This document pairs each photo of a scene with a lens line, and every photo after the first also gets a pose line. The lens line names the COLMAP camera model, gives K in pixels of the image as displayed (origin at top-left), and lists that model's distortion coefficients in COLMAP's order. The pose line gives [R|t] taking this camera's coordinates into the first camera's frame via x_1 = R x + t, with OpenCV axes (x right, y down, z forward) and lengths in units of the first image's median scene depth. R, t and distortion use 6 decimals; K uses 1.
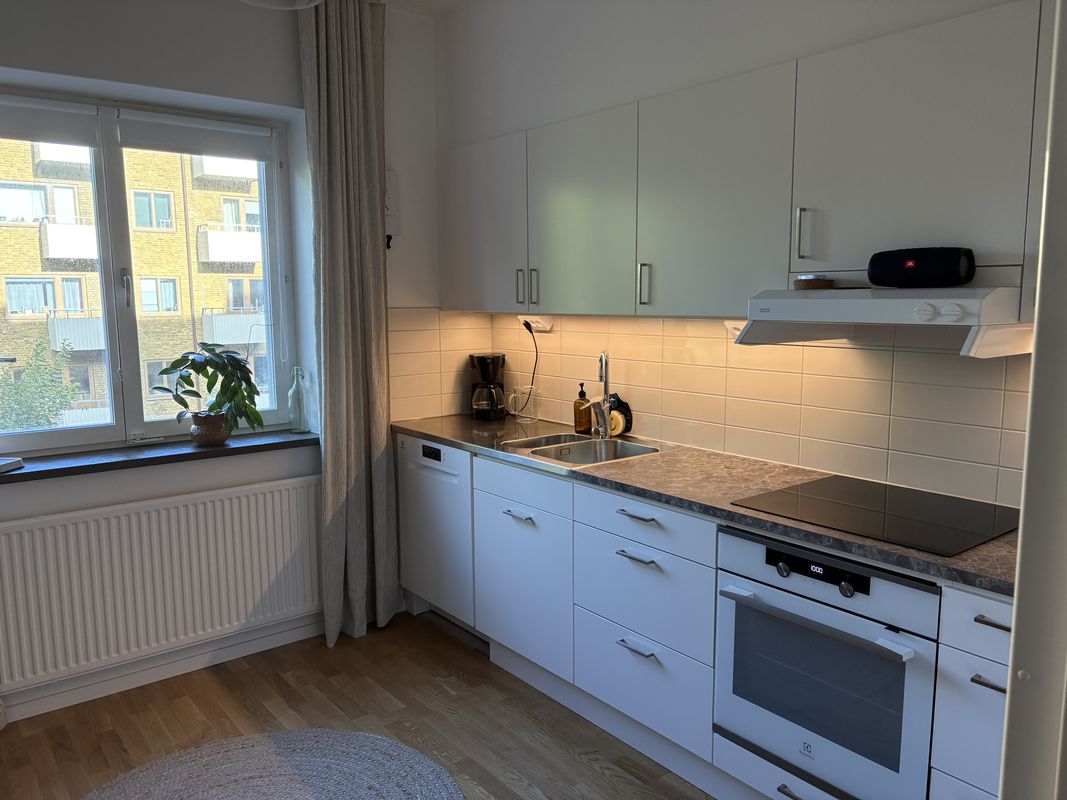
lens RADIAL K [[796.9, 0, 544.3], [0, 796.9, 399.8], [0, 0, 1]] dist [0.044966, -0.046978]
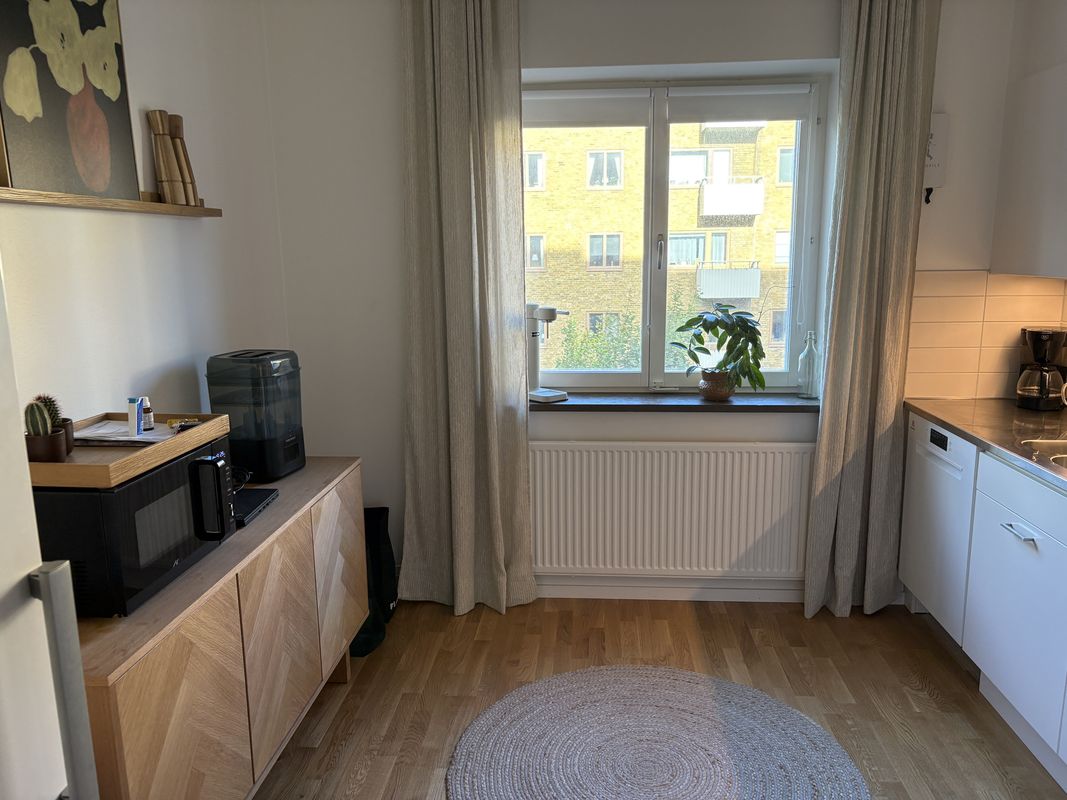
lens RADIAL K [[796.9, 0, 541.4], [0, 796.9, 402.9], [0, 0, 1]] dist [0.044966, -0.046978]
pose [[0.739148, 0.123545, -0.662116, 0.131274], [-0.081955, 0.992226, 0.093651, -0.022559], [0.668539, -0.014958, 0.743527, 0.061773]]
